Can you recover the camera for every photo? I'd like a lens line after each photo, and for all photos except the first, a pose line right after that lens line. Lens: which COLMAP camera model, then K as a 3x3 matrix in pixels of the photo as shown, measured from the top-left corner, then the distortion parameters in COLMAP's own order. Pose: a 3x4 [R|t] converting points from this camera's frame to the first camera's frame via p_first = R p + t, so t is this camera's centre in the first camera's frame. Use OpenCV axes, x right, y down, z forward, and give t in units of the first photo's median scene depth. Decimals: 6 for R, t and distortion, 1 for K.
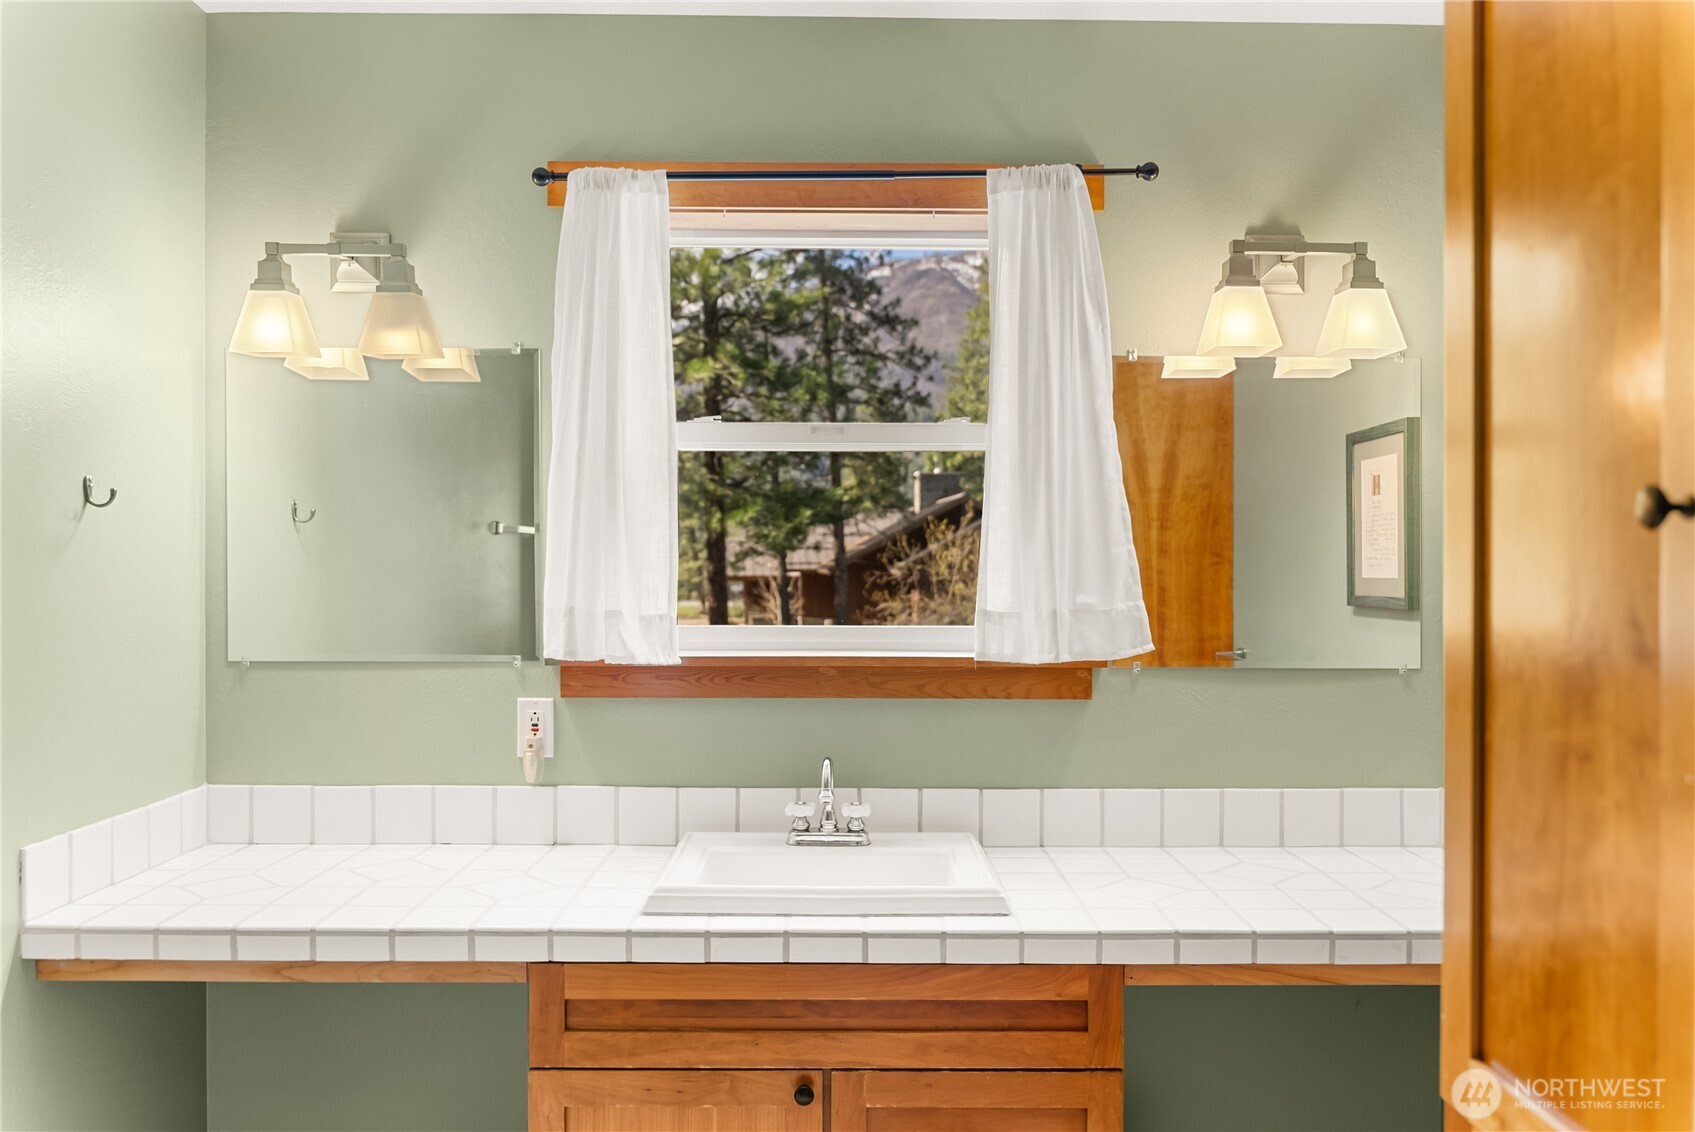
lens RADIAL K [[1289.2, 0, 855.0], [0, 1289.2, 567.0], [0, 0, 1]] dist [-0.009279, -0.000246]
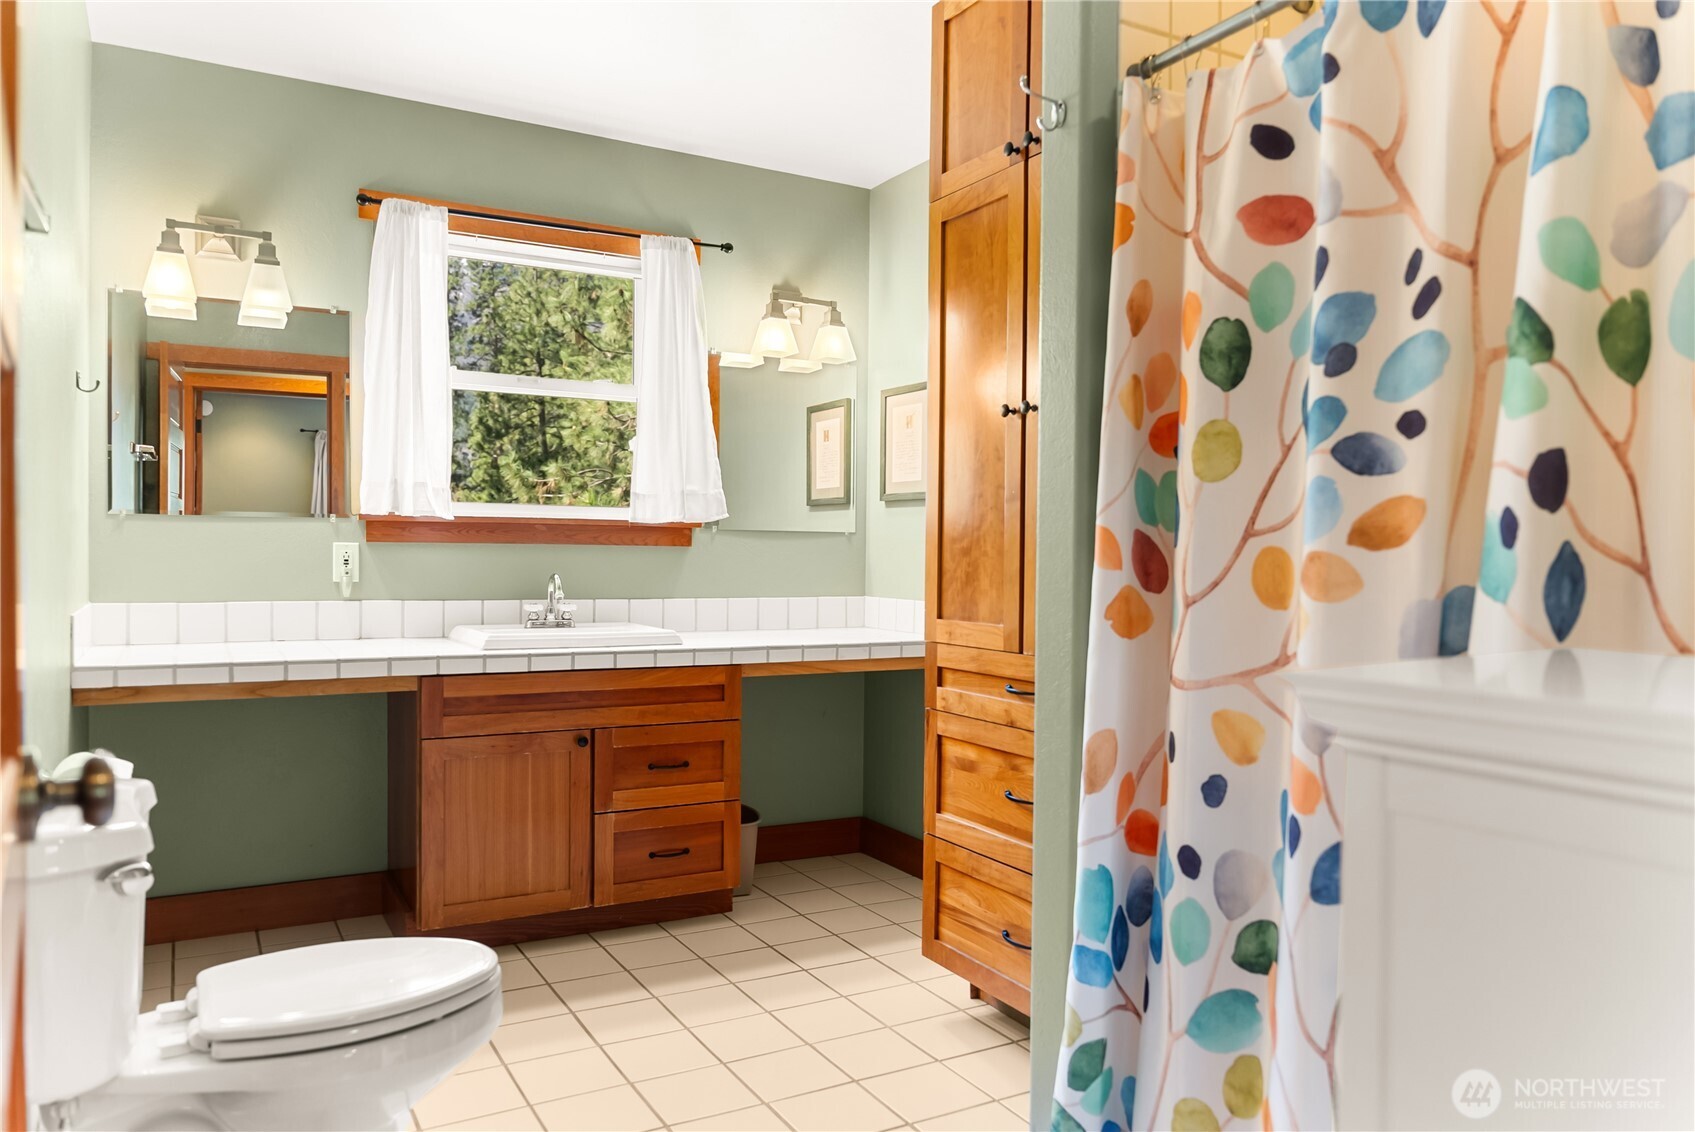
lens RADIAL K [[1166.7, 0, 845.7], [0, 1166.7, 562.6], [0, 0, 1]] dist [-0.006758, -0.007556]
pose [[0.874007, 0.001437, 0.485912, -0.413303], [-0.008139, 0.999899, 0.011683, 0.107883], [-0.485846, -0.014166, 0.873930, -0.495531]]
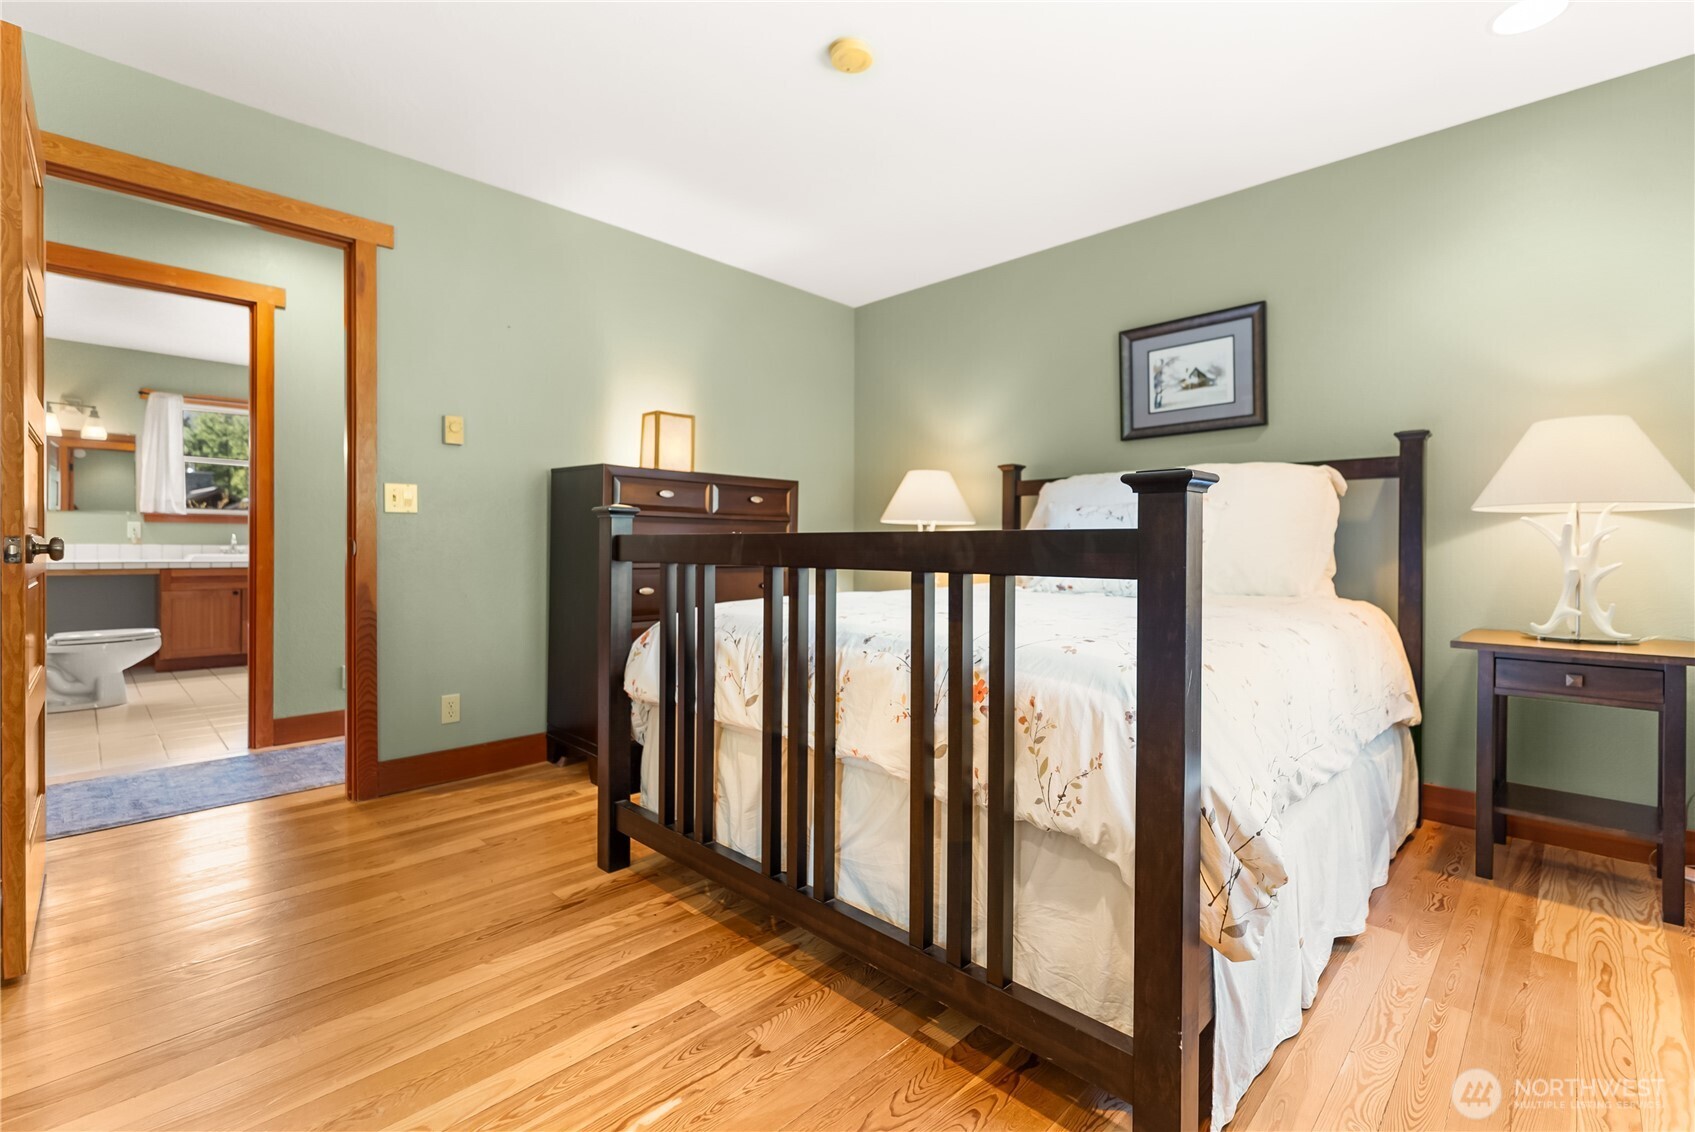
lens RADIAL K [[759.0, 0, 858.9], [0, 759.0, 550.5], [0, 0, 1]] dist [-0.003138, -0.000590]
pose [[0.699653, 0.000275, 0.714482, -0.362898], [-0.003627, 0.999988, 0.003168, 0.177953], [-0.714473, -0.004808, 0.699646, -2.279691]]
